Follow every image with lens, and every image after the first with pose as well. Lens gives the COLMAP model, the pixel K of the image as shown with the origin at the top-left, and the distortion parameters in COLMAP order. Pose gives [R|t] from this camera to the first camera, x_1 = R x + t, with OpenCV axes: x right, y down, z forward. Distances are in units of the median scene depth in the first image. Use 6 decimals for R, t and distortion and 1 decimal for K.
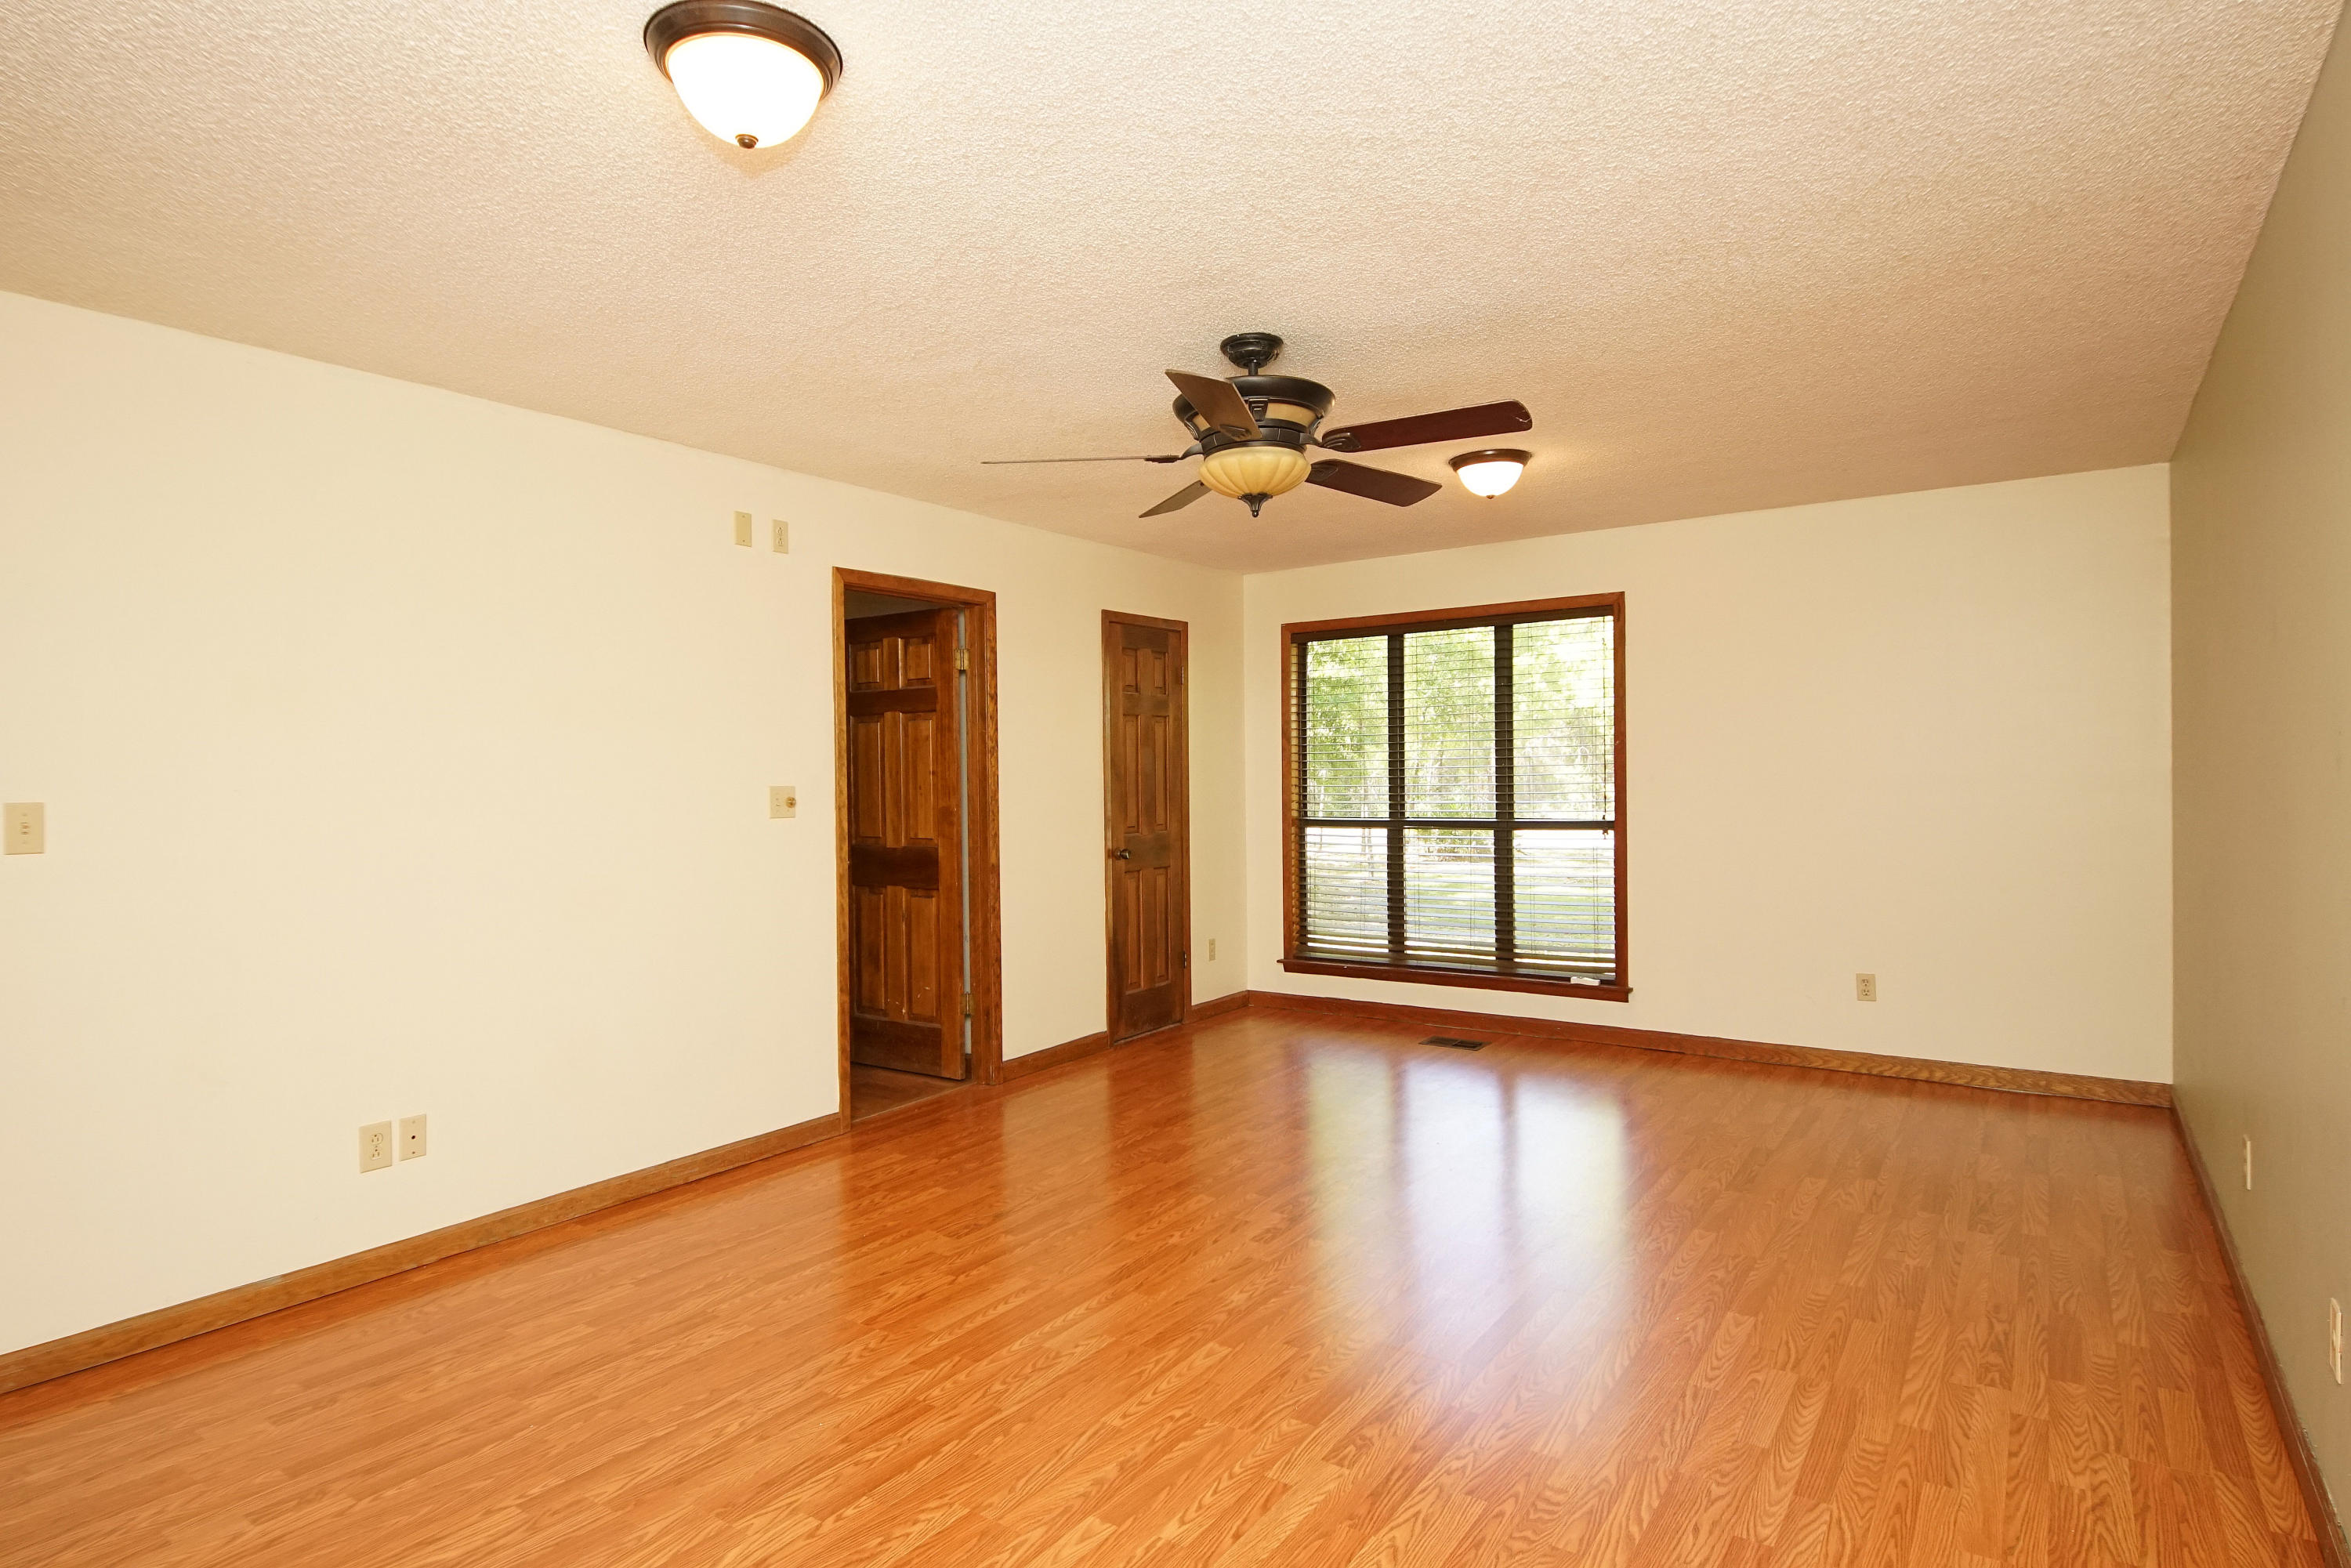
lens RADIAL K [[1246.7, 0, 1178.3], [0, 1246.7, 779.9], [0, 0, 1]] dist [0.016774, -0.021627]
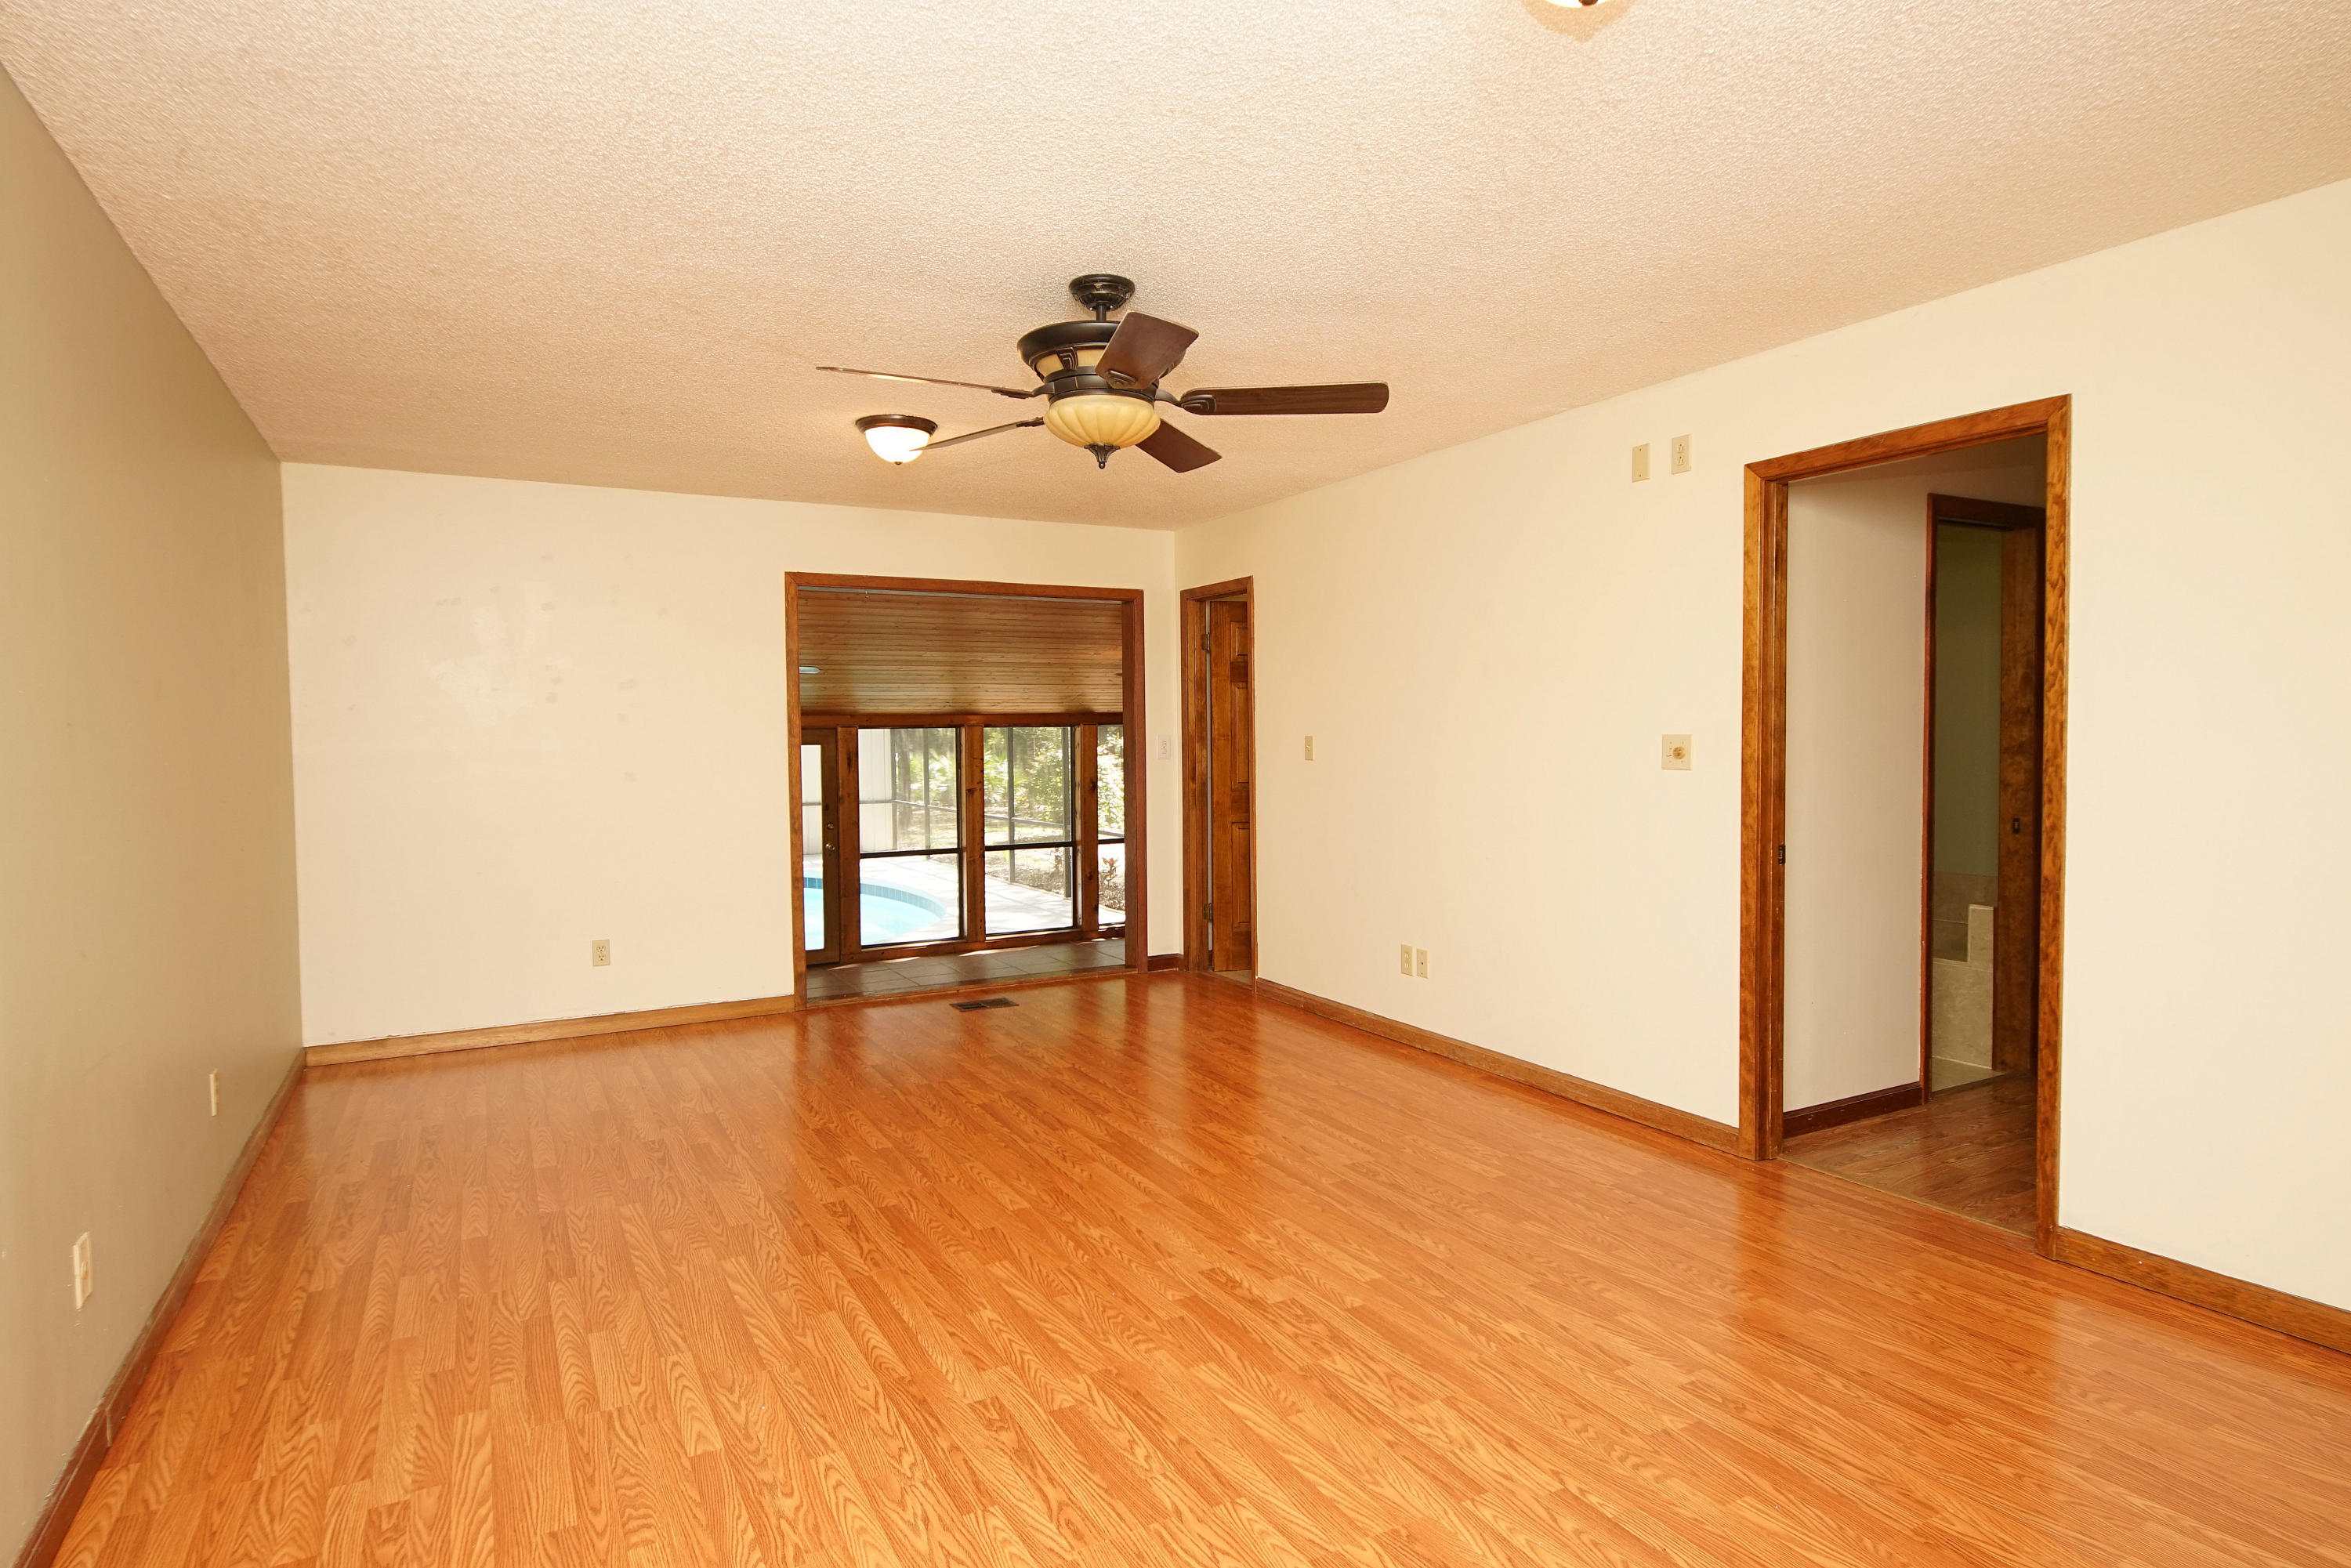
lens RADIAL K [[1246.7, 0, 1125.9], [0, 1246.7, 773.7], [0, 0, 1]] dist [0.016774, -0.021627]
pose [[-0.466442, 0.051526, -0.883050, 1.111914], [0.008929, 0.998525, 0.053548, -0.030542], [0.884507, 0.017092, -0.466214, 1.778192]]
